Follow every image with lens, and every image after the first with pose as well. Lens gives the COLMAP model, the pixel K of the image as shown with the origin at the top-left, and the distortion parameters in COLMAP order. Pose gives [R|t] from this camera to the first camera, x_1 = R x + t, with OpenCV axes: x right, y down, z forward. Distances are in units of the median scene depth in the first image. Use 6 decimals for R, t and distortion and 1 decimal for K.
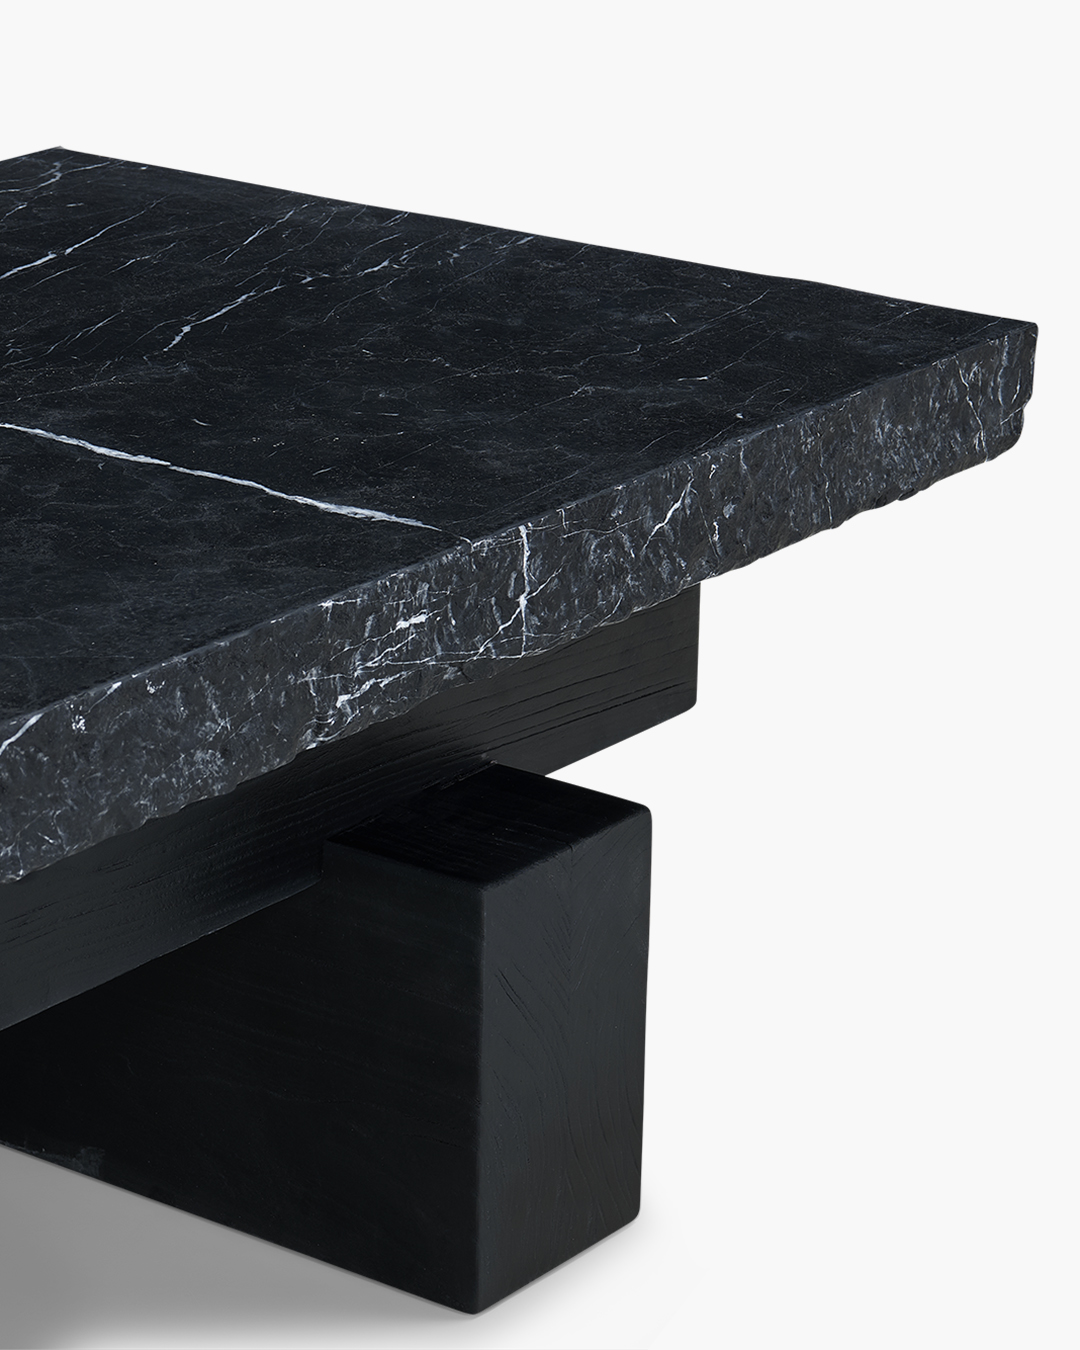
lens RADIAL K [[4719.2, 0, 540.0], [0, 4719.2, 675.0], [0, 0, 1]] dist [-0.044543, 0.304314]
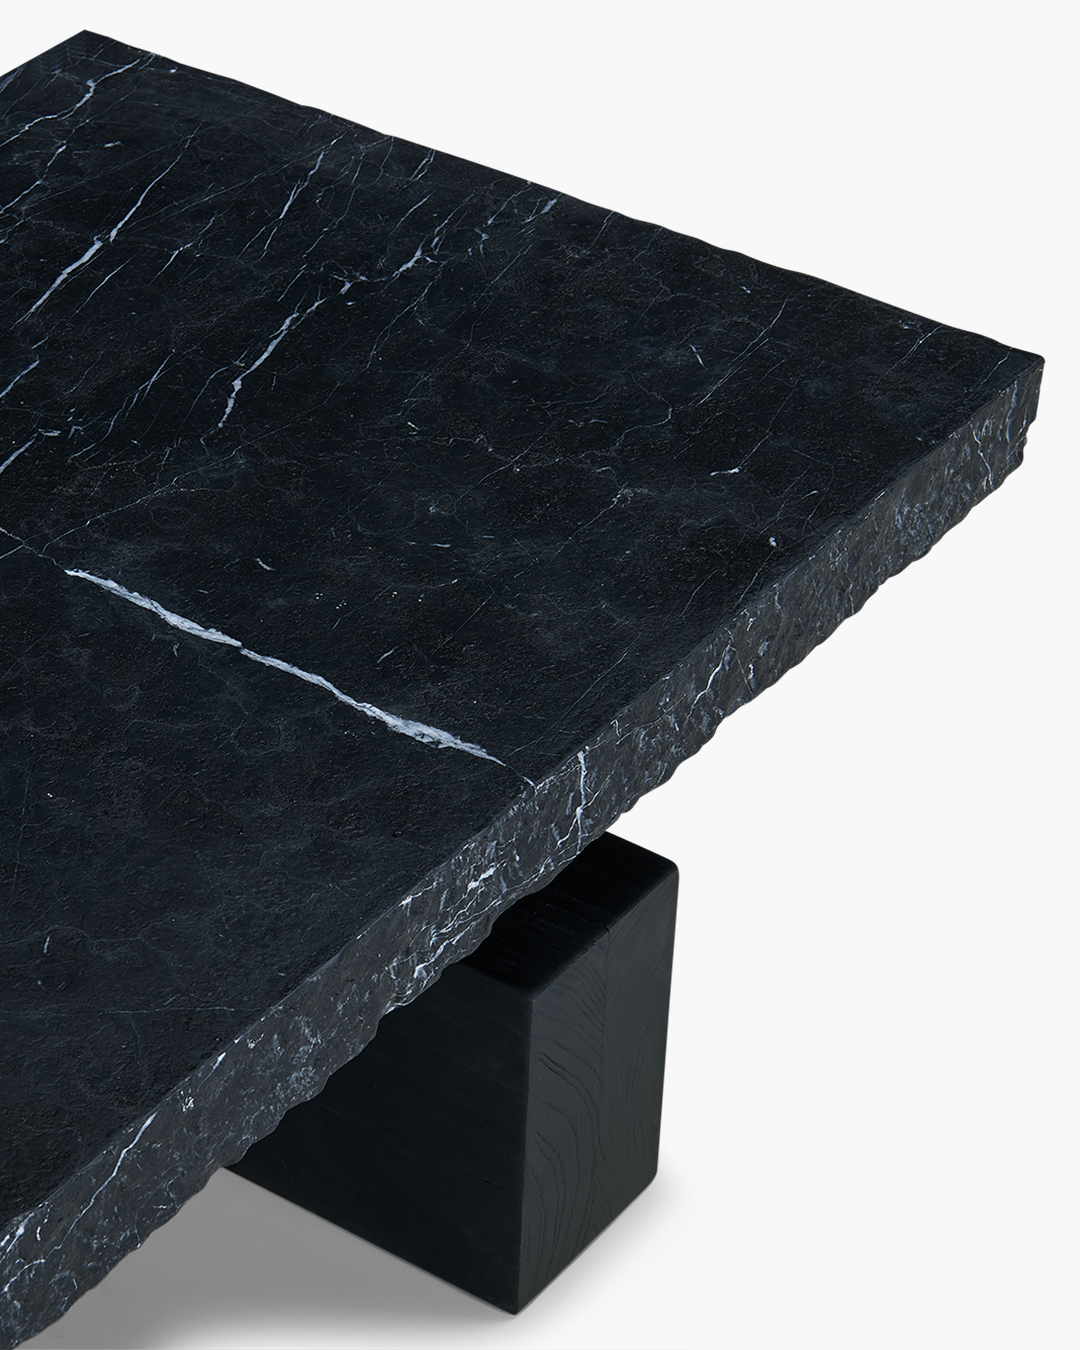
lens RADIAL K [[4263.5, 0, 540.0], [0, 4263.5, 675.0], [0, 0, 1]] dist [-0.033679, 0.086933]
pose [[0.999556, -0.000698, 0.029794, -0.038718], [-0.007491, 0.961740, 0.273860, -0.290875], [-0.028845, -0.273962, 0.961308, 0.076435]]
